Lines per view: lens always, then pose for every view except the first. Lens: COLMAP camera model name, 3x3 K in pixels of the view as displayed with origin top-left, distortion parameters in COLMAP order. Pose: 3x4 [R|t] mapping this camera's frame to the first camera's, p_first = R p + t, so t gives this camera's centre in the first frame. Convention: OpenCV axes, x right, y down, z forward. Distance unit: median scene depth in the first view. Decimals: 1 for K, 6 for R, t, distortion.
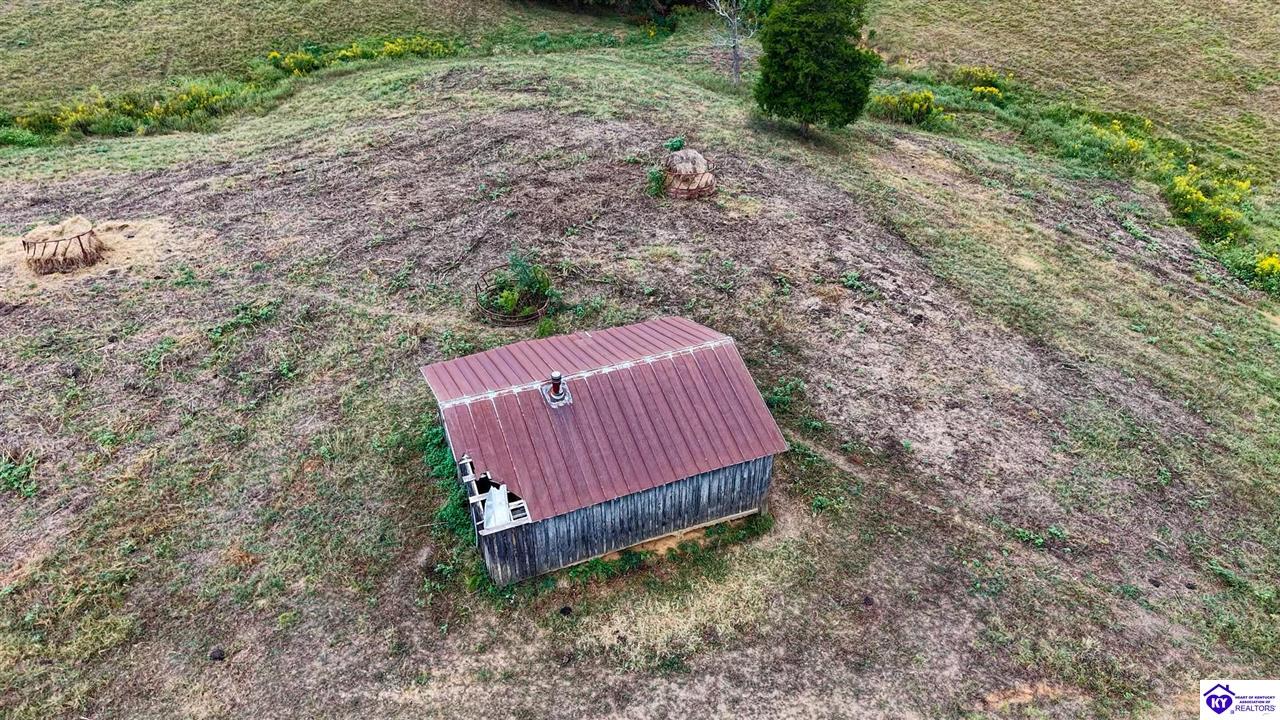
lens RADIAL K [[909.9, 0, 640.0], [0, 909.9, 360.0], [0, 0, 1]] dist [0.072379, -0.133356]
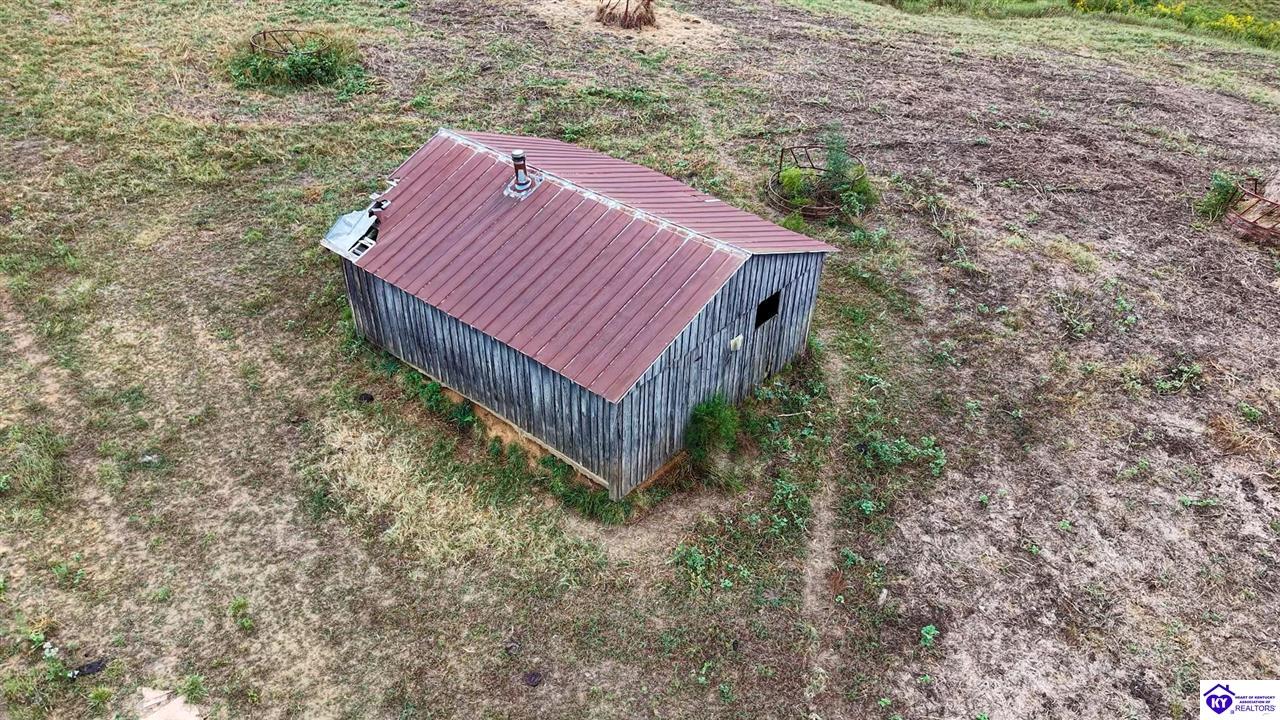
lens RADIAL K [[909.9, 0, 640.0], [0, 909.9, 360.0], [0, 0, 1]] dist [0.072379, -0.133356]
pose [[0.473756, 0.519201, -0.711327, 0.569356], [-0.528574, 0.813697, 0.241883, -0.079738], [0.704390, 0.261395, 0.659930, 0.577878]]
